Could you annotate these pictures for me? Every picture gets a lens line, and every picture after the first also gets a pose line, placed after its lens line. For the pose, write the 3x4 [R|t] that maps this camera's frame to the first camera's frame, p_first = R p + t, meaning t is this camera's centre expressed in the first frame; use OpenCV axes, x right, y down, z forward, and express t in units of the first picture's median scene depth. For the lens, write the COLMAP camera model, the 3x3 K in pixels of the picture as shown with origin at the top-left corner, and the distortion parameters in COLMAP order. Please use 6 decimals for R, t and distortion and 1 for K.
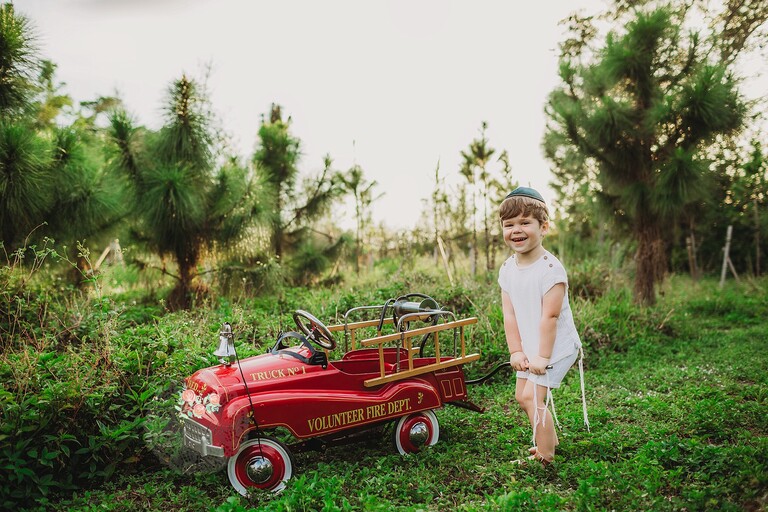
lens RADIAL K [[752.8, 0, 380.0], [0, 752.8, 258.0], [0, 0, 1]] dist [-0.057559, 0.030935]
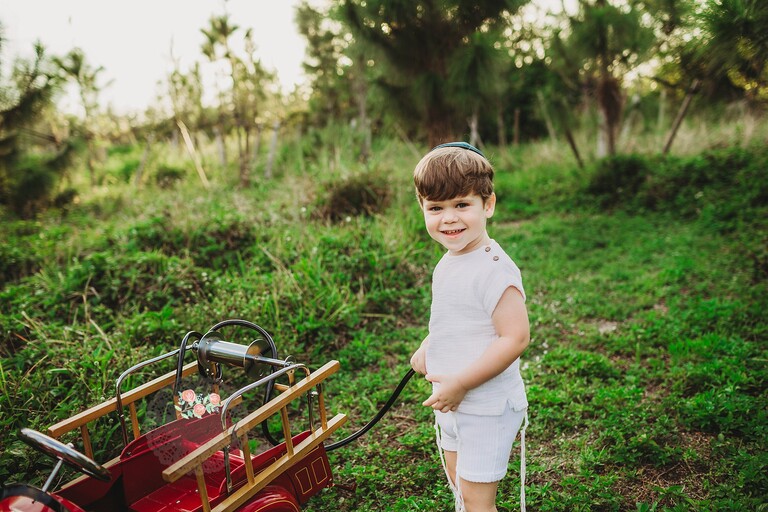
lens RADIAL K [[752.8, 0, 380.0], [0, 752.8, 258.0], [0, 0, 1]] dist [-0.057559, 0.030935]
pose [[0.940282, -0.113068, 0.321068, -0.012040], [0.057777, 0.982547, 0.176812, -0.046190], [-0.335457, -0.147703, 0.930405, 0.179123]]
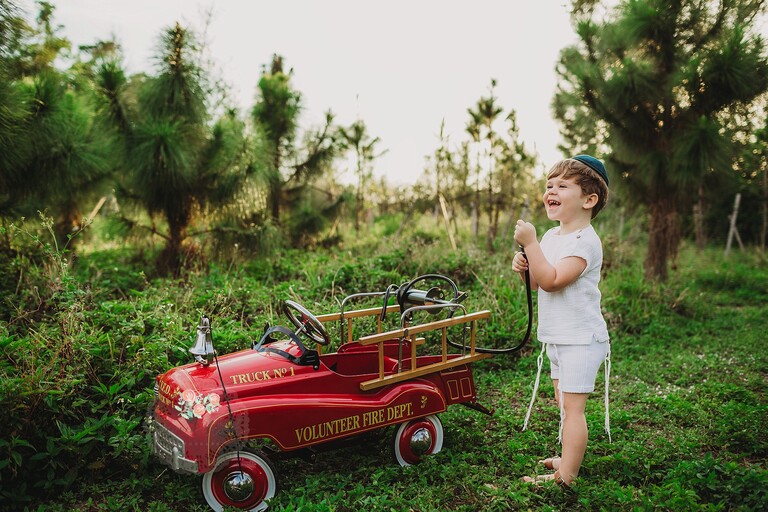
lens RADIAL K [[752.8, 0, 380.0], [0, 752.8, 258.0], [0, 0, 1]] dist [-0.057559, 0.030935]
pose [[0.999576, 0.029086, 0.001319, -0.001578], [-0.029112, 0.997705, 0.061128, -0.014039], [0.000462, -0.061140, 0.998129, 0.048374]]
